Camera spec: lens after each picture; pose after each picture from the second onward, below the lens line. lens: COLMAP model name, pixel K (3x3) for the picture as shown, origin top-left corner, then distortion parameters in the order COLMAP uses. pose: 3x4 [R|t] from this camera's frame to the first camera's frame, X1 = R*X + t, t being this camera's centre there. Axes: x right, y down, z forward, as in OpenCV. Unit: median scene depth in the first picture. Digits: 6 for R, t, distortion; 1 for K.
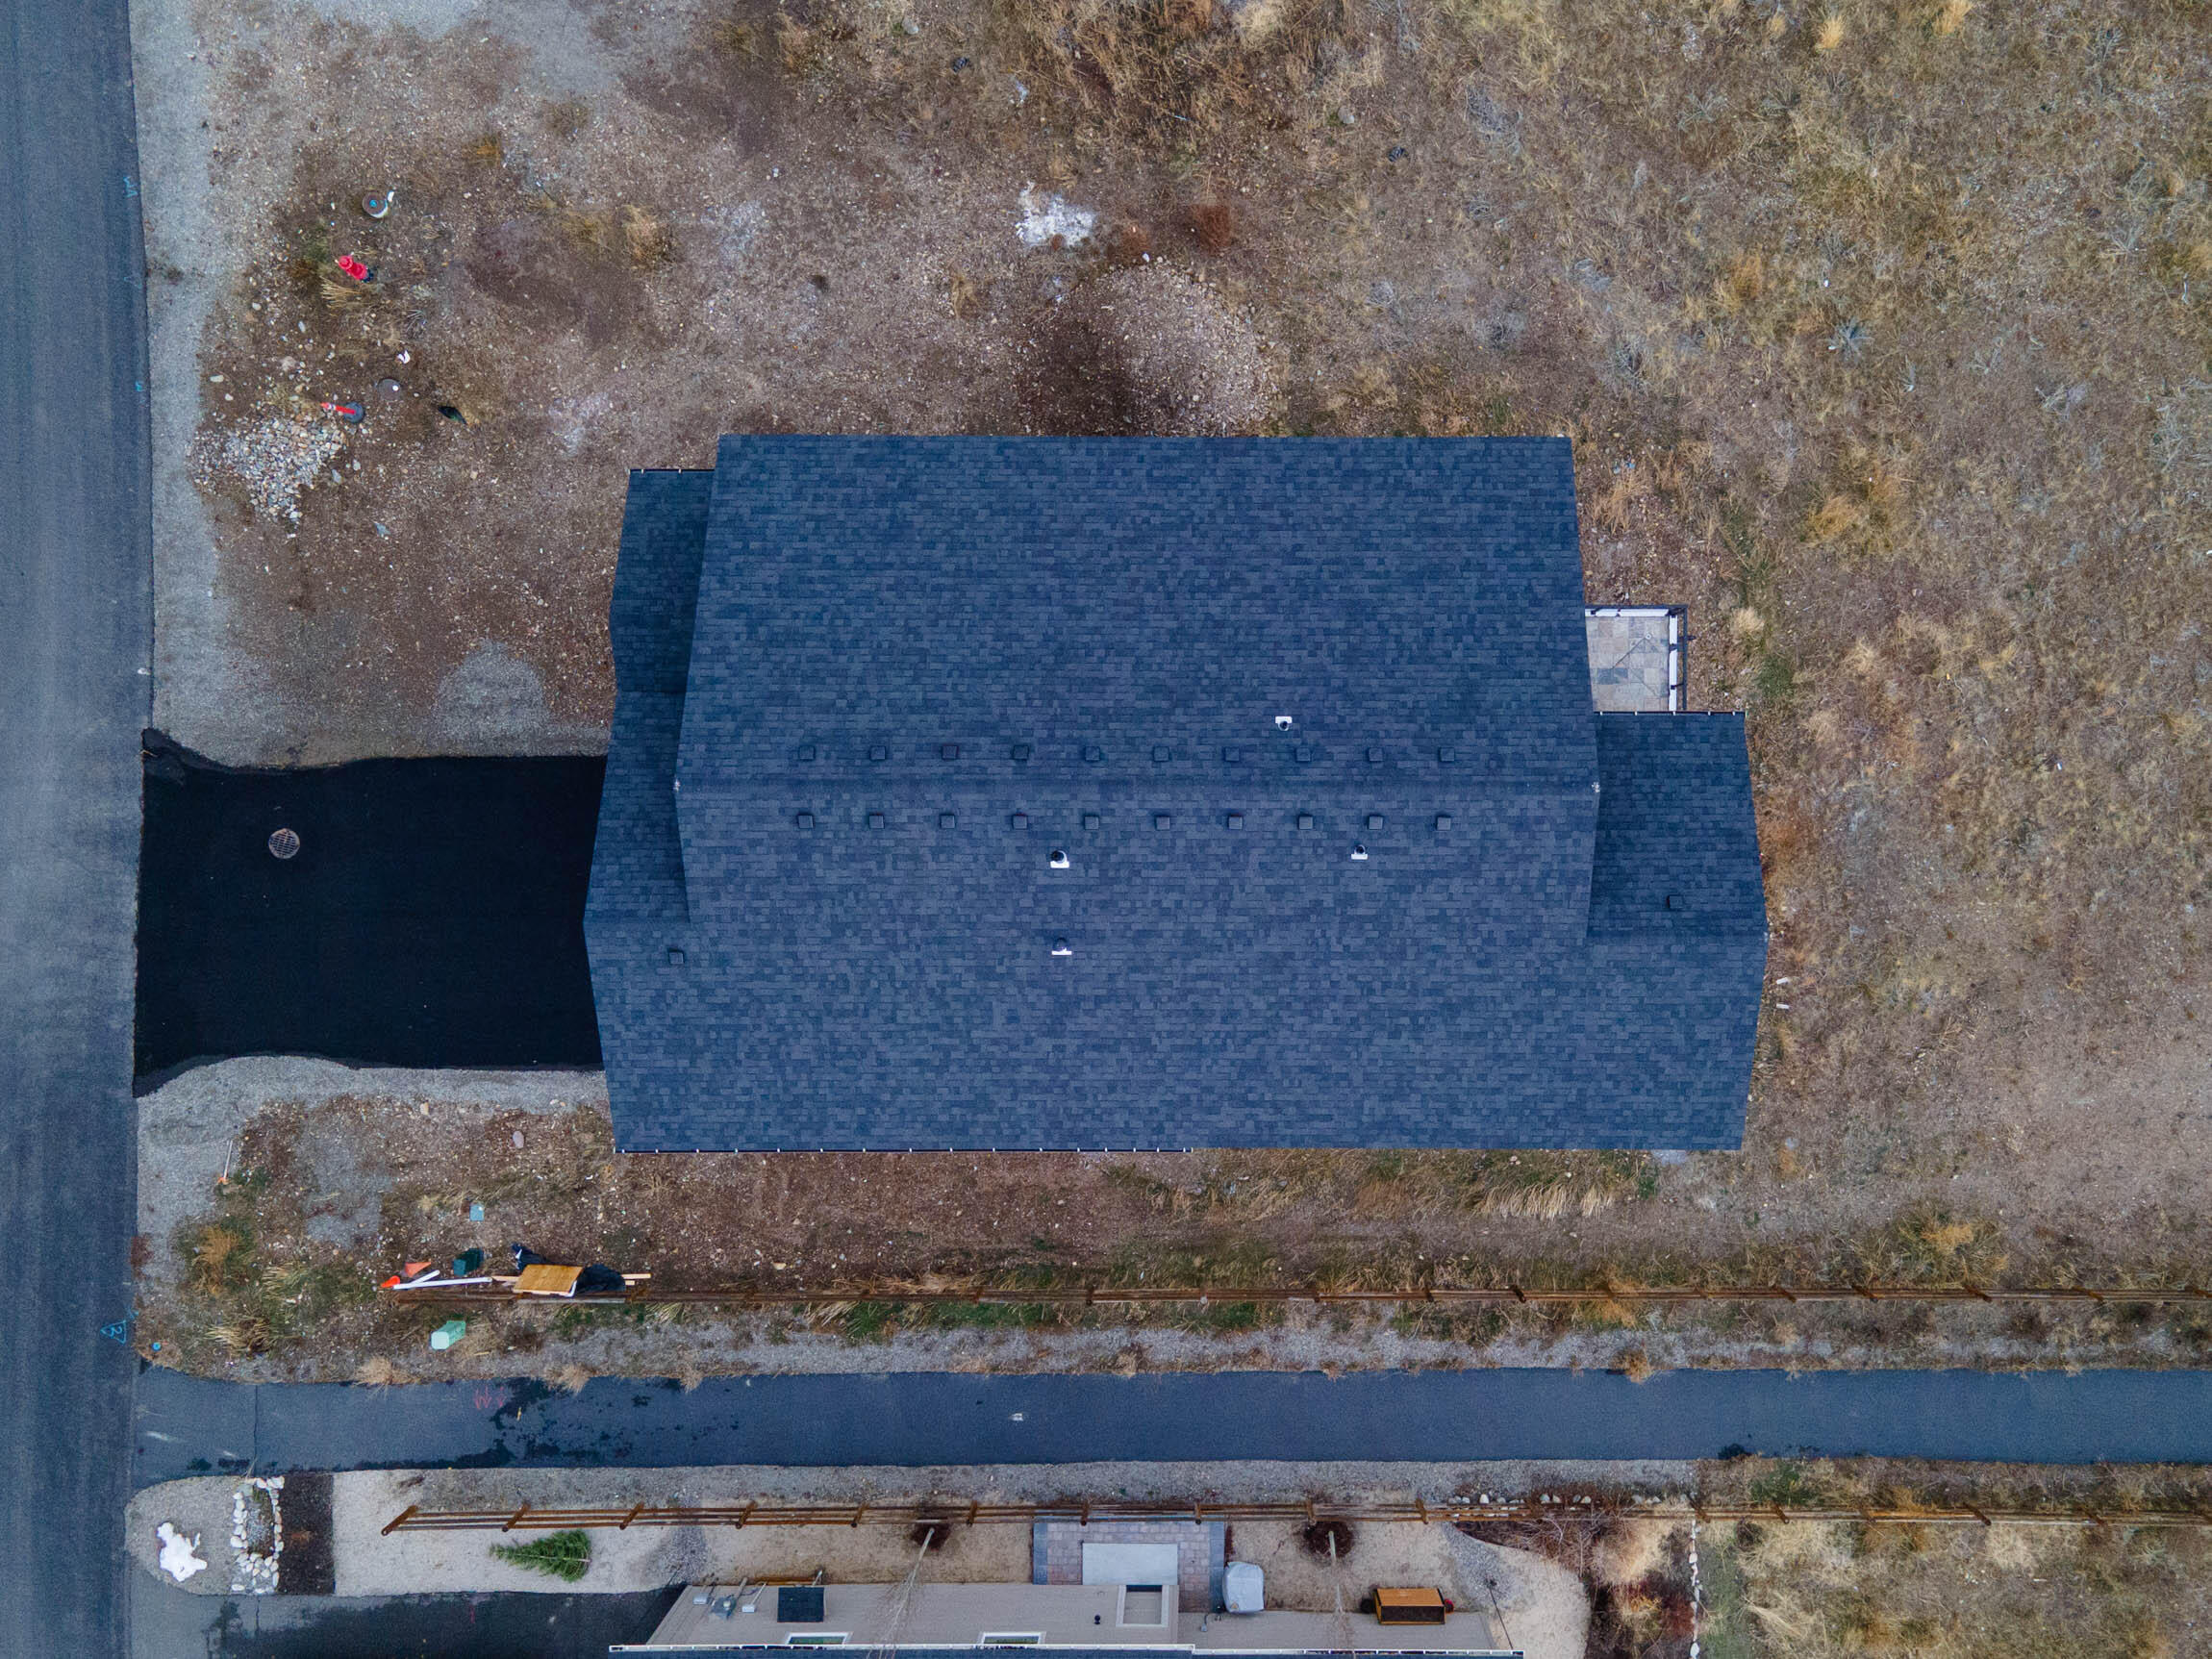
lens RADIAL K [[1584.1, 0, 1113.6], [0, 1584.1, 834.4], [0, 0, 1]] dist [0.032853, 0.006717]
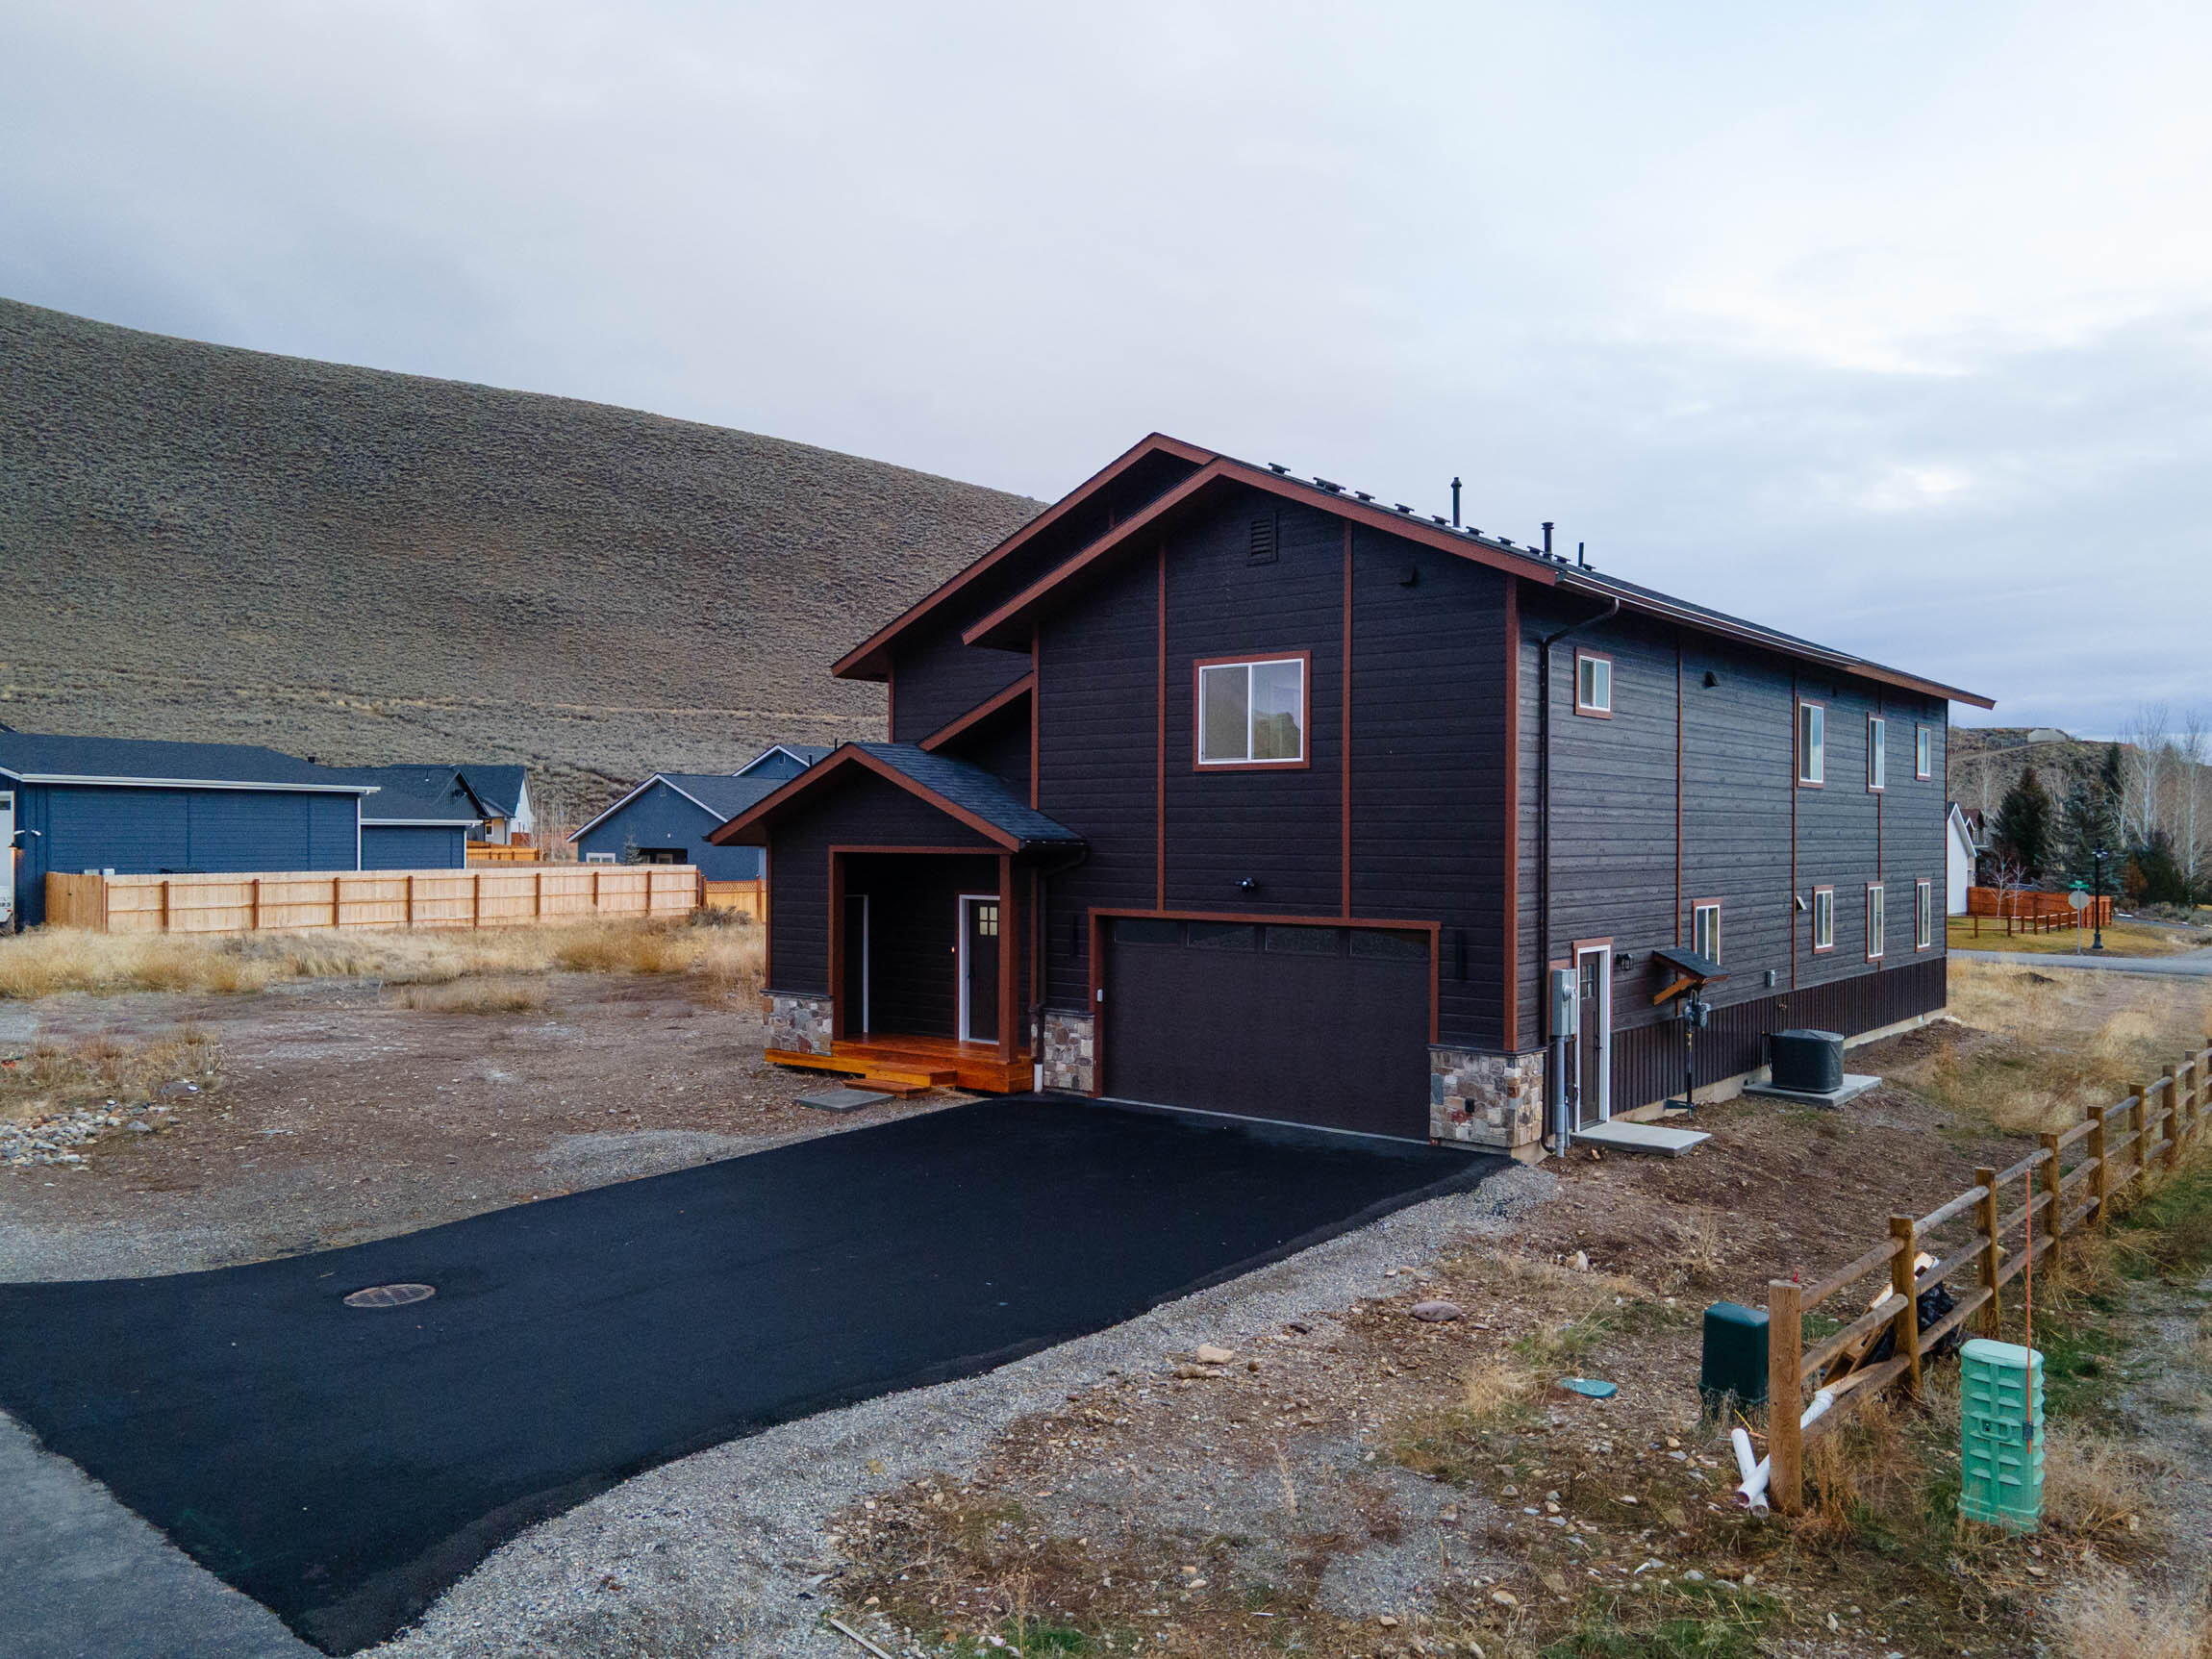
lens RADIAL K [[1619.4, 0, 1112.8], [0, 1619.4, 833.0], [0, 0, 1]] dist [0.025776, 0.034438]
pose [[0.629994, 0.004975, 0.776584, -0.705014], [0.776600, -0.004720, -0.629977, 0.365964], [0.000531, 0.999976, -0.006837, 0.895191]]
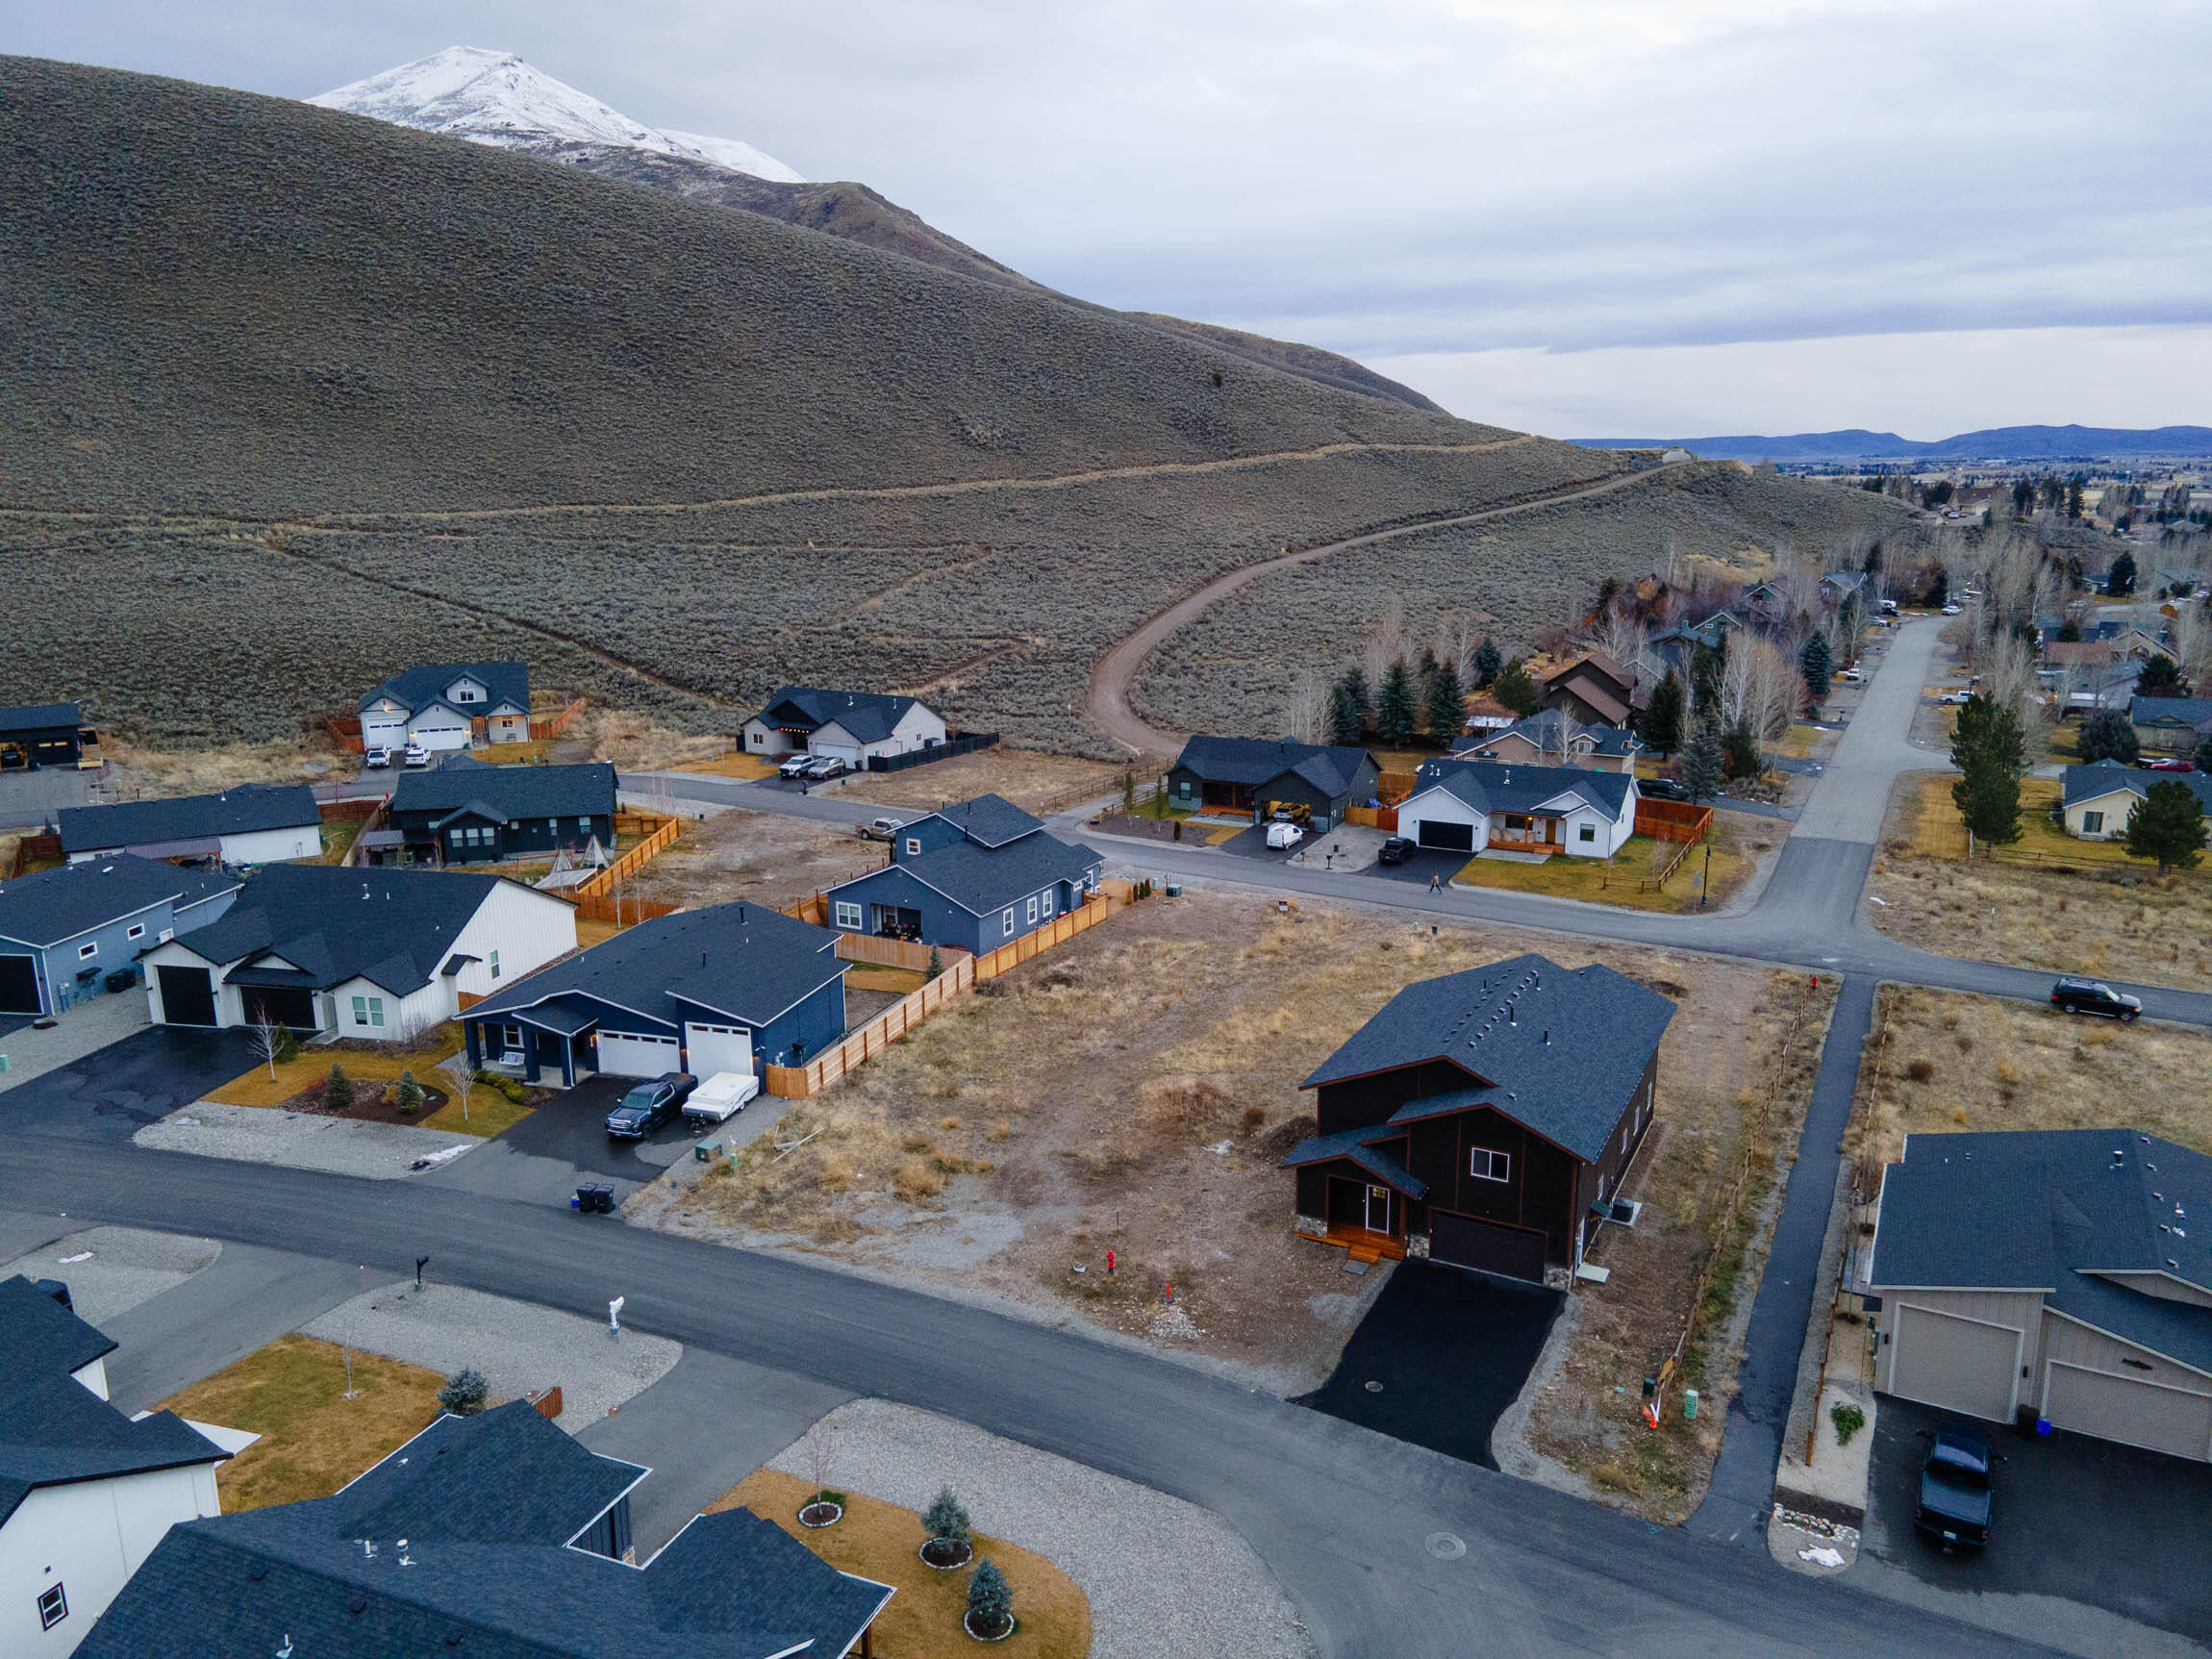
lens RADIAL K [[1594.9, 0, 1105.5], [0, 1594.9, 836.4], [0, 0, 1]] dist [0.013939, 0.047989]
pose [[0.469842, -0.213545, 0.856532, -1.992335], [0.882686, 0.101956, -0.458770, 0.477315], [0.010639, 0.971598, 0.236397, 0.020002]]
